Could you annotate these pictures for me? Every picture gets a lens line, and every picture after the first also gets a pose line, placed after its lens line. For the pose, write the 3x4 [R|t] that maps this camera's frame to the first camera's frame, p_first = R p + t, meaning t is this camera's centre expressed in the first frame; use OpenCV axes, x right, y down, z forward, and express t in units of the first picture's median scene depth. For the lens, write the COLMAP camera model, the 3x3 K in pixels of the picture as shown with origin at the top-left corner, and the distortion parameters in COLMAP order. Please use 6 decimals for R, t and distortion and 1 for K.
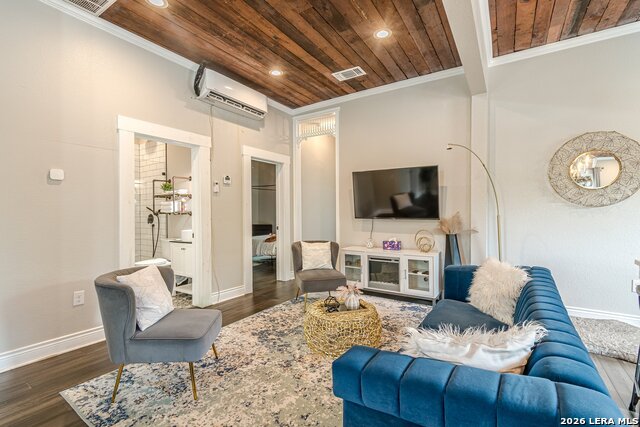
lens RADIAL K [[285.3, 0, 320.0], [0, 285.3, 213.5], [0, 0, 1]] dist [0.001523, 0.000004]
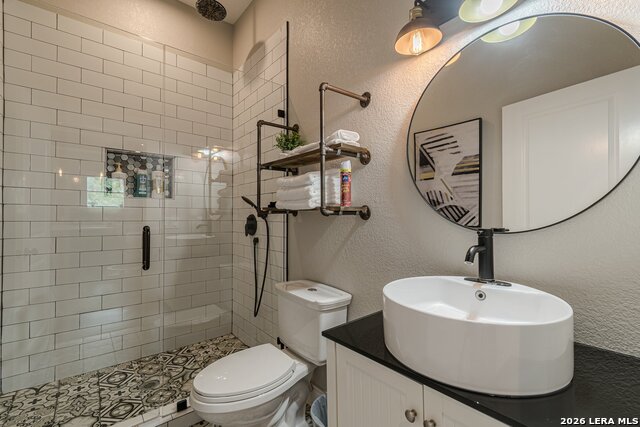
lens RADIAL K [[285.3, 0, 320.0], [0, 285.3, 213.5], [0, 0, 1]] dist [0.001523, 0.000004]
pose [[0.954226, 0.004826, -0.299048, -0.485494], [-0.008256, 0.999914, -0.010209, 0.005437], [0.298973, 0.012211, 0.954183, 0.823759]]
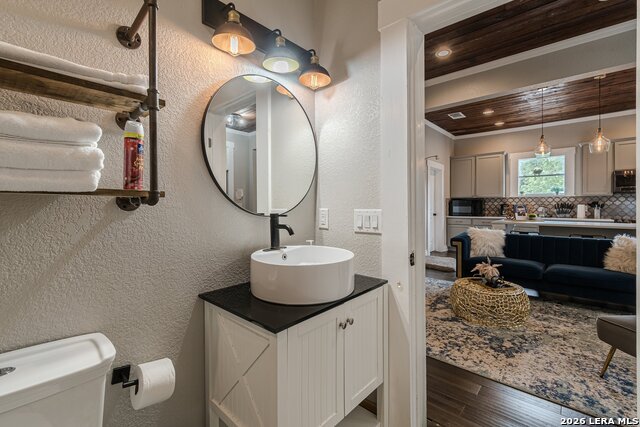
lens RADIAL K [[283.6, 0, 319.3], [0, 283.6, 205.7], [0, 0, 1]] dist [-0.000217, -0.000493]
pose [[0.156800, 0.000720, 0.987630, -0.762536], [0.005709, 0.999982, -0.001635, 0.006054], [-0.987614, 0.005895, 0.156793, 0.982553]]
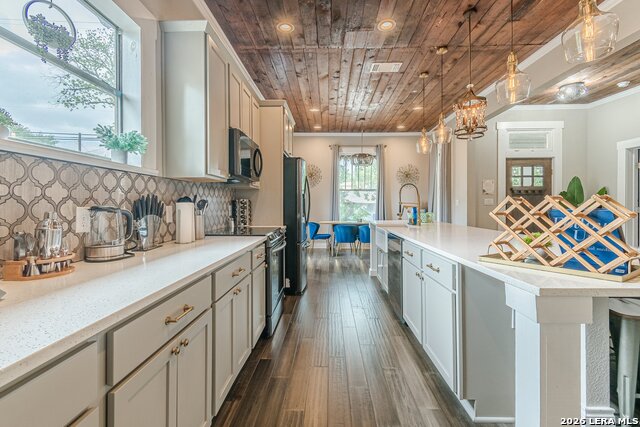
lens RADIAL K [[296.4, 0, 321.6], [0, 296.4, 204.8], [0, 0, 1]] dist [0.001682, 0.000075]
pose [[-0.855337, 0.002642, -0.518065, 1.016818], [0.000615, 0.999991, 0.004086, 0.008011], [0.518072, 0.003176, -0.855331, 0.427779]]
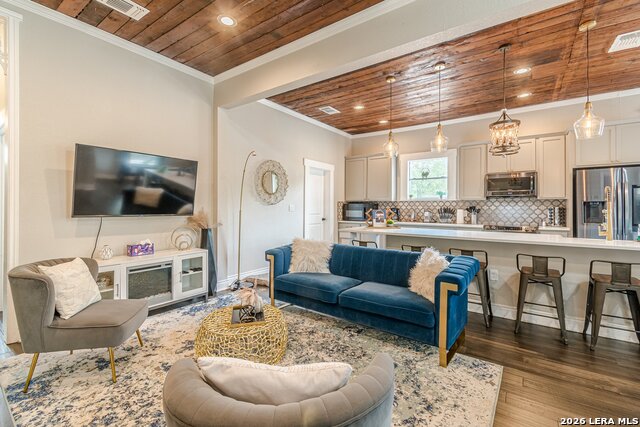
lens RADIAL K [[283.6, 0, 319.3], [0, 283.6, 205.7], [0, 0, 1]] dist [-0.000217, -0.000493]
pose [[0.053528, 0.006911, 0.998542, -0.519093], [0.001112, 0.999975, -0.006981, -0.003790], [-0.998566, 0.001484, 0.053519, 0.474550]]
